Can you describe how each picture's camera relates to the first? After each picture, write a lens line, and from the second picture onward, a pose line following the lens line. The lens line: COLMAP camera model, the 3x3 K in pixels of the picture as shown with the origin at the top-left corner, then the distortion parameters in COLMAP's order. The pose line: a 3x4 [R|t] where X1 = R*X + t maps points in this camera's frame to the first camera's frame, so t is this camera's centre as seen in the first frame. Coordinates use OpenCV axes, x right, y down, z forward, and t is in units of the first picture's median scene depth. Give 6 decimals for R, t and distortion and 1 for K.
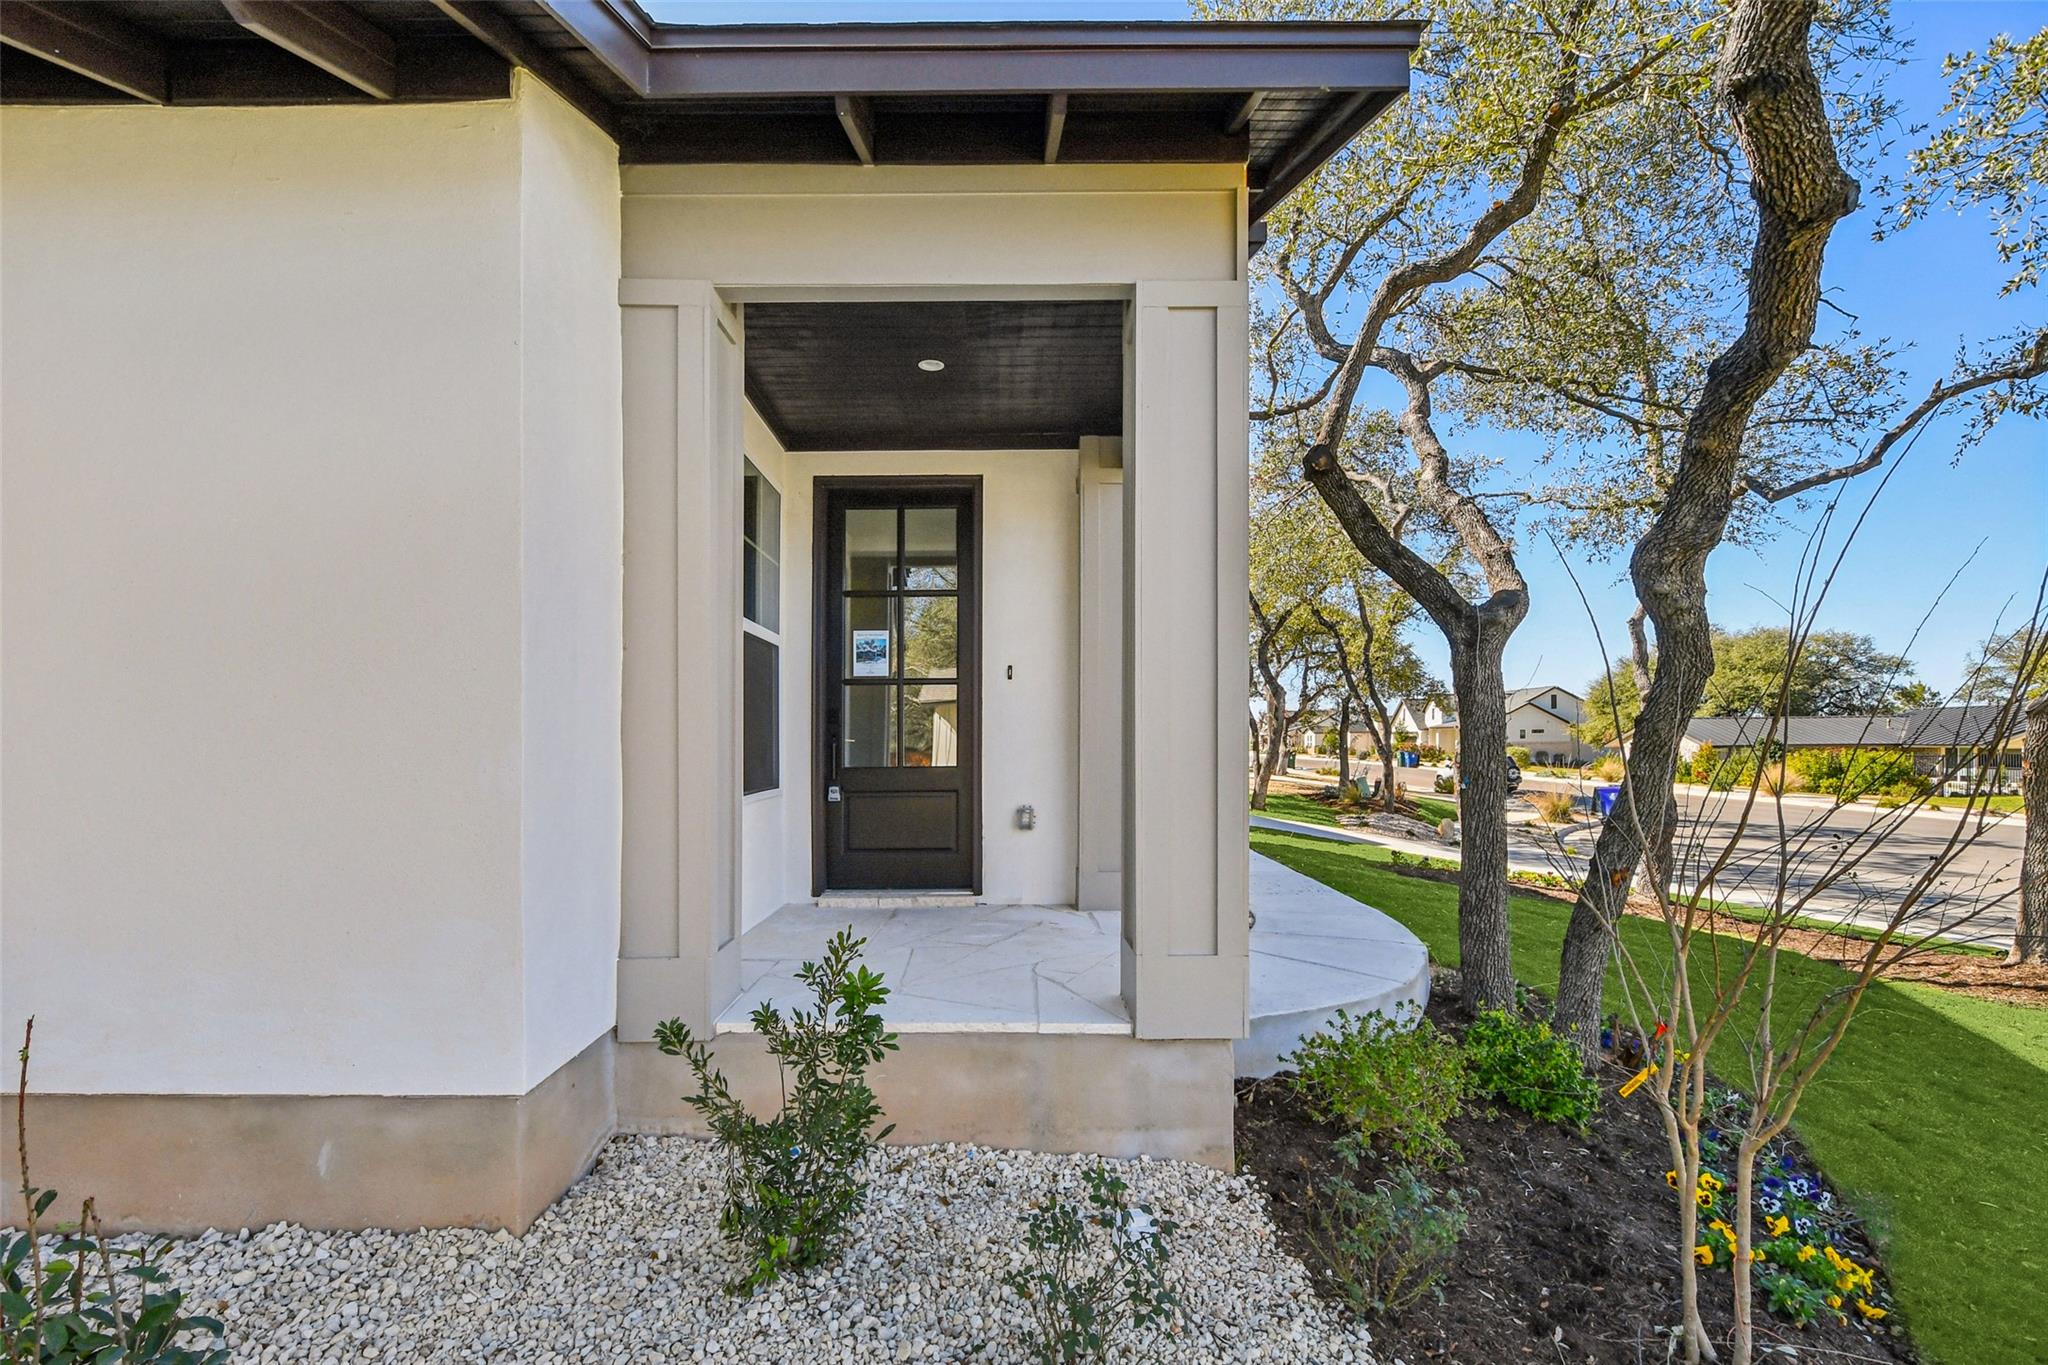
lens RADIAL K [[903.9, 0, 1013.6], [0, 903.9, 721.4], [0, 0, 1]] dist [0.001129, -0.000415]
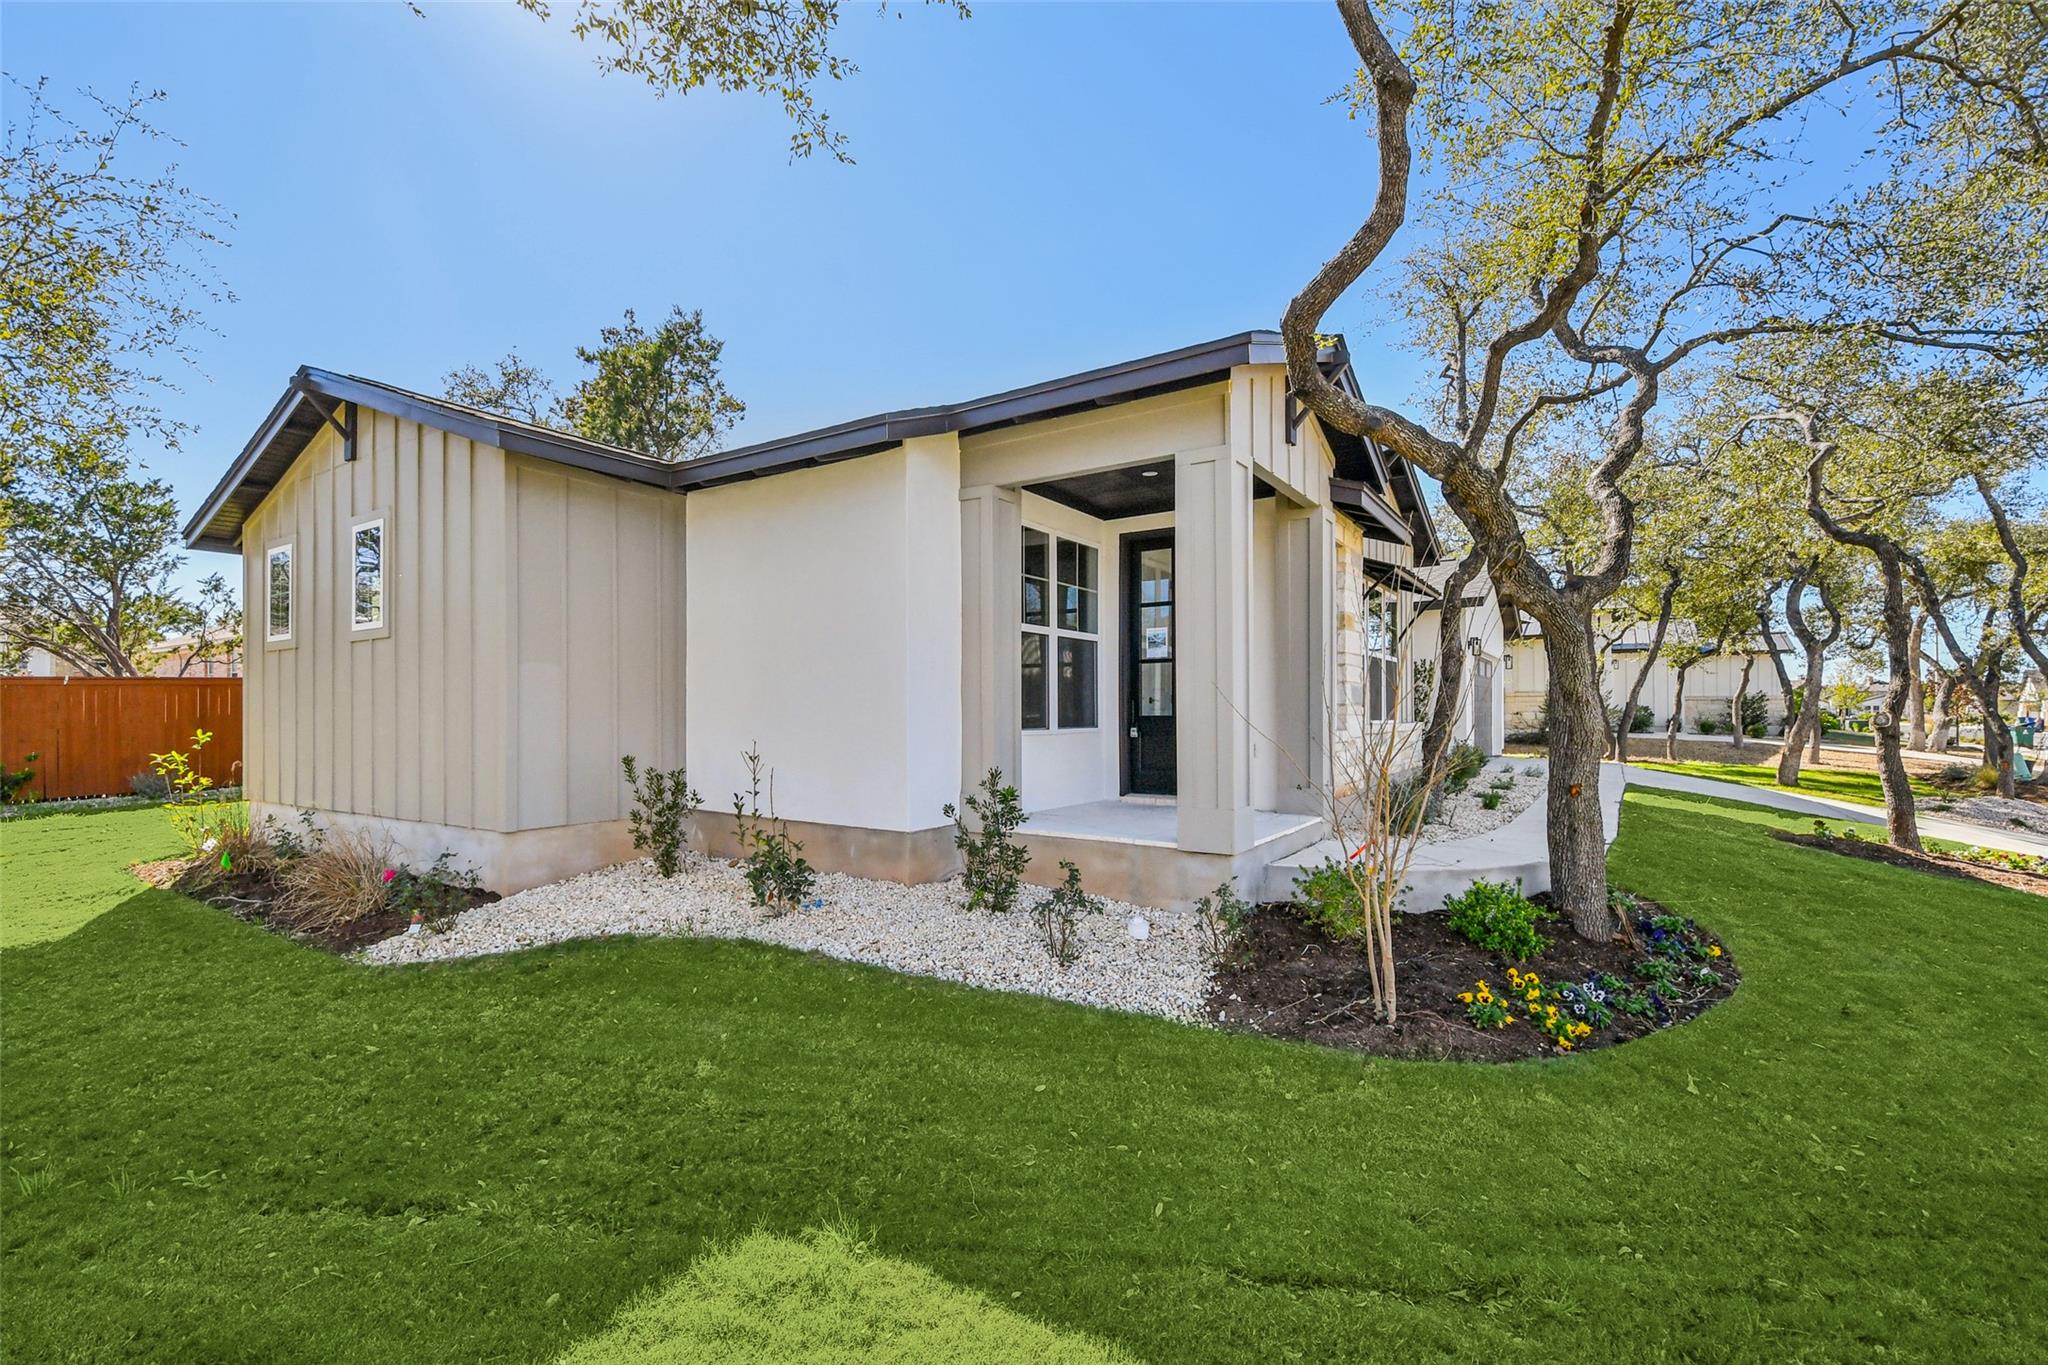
lens RADIAL K [[917.7, 0, 1019.7], [0, 917.7, 697.9], [0, 0, 1]] dist [0.000104, -0.000361]
pose [[0.833286, -0.005156, -0.552819, 0.529160], [0.010313, 0.999927, 0.006220, 0.007979], [0.552747, -0.010884, 0.833278, -0.452739]]
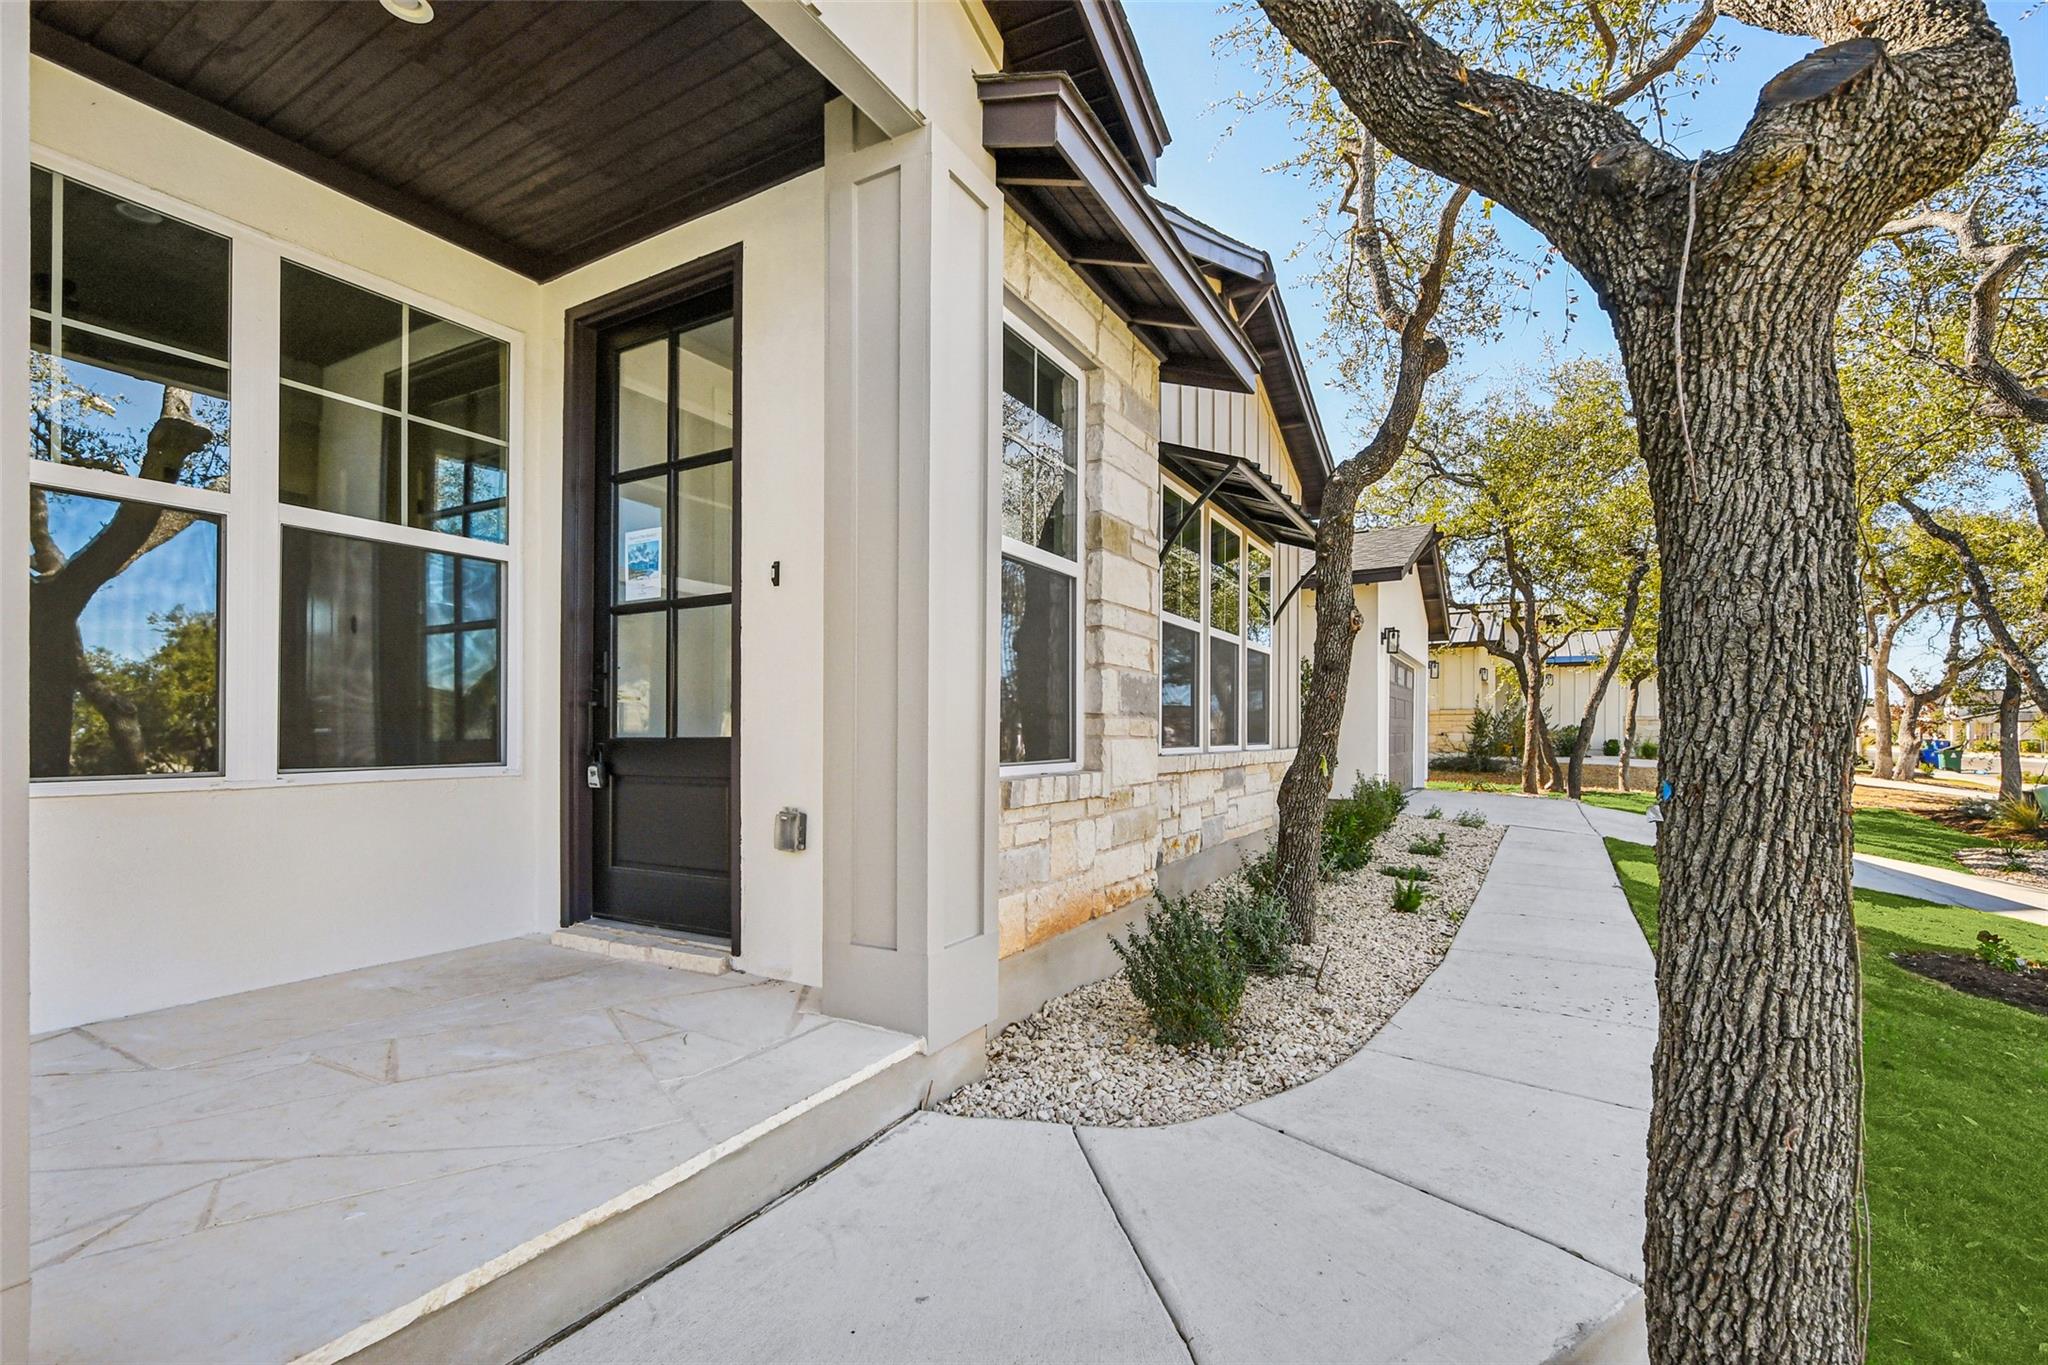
lens RADIAL K [[903.9, 0, 1013.6], [0, 903.9, 721.4], [0, 0, 1]] dist [0.001129, -0.000415]
pose [[0.863969, 0.001084, -0.503544, 0.416602], [0.005181, 0.999926, 0.011043, 0.033793], [0.503519, -0.012150, 0.863899, 0.582879]]
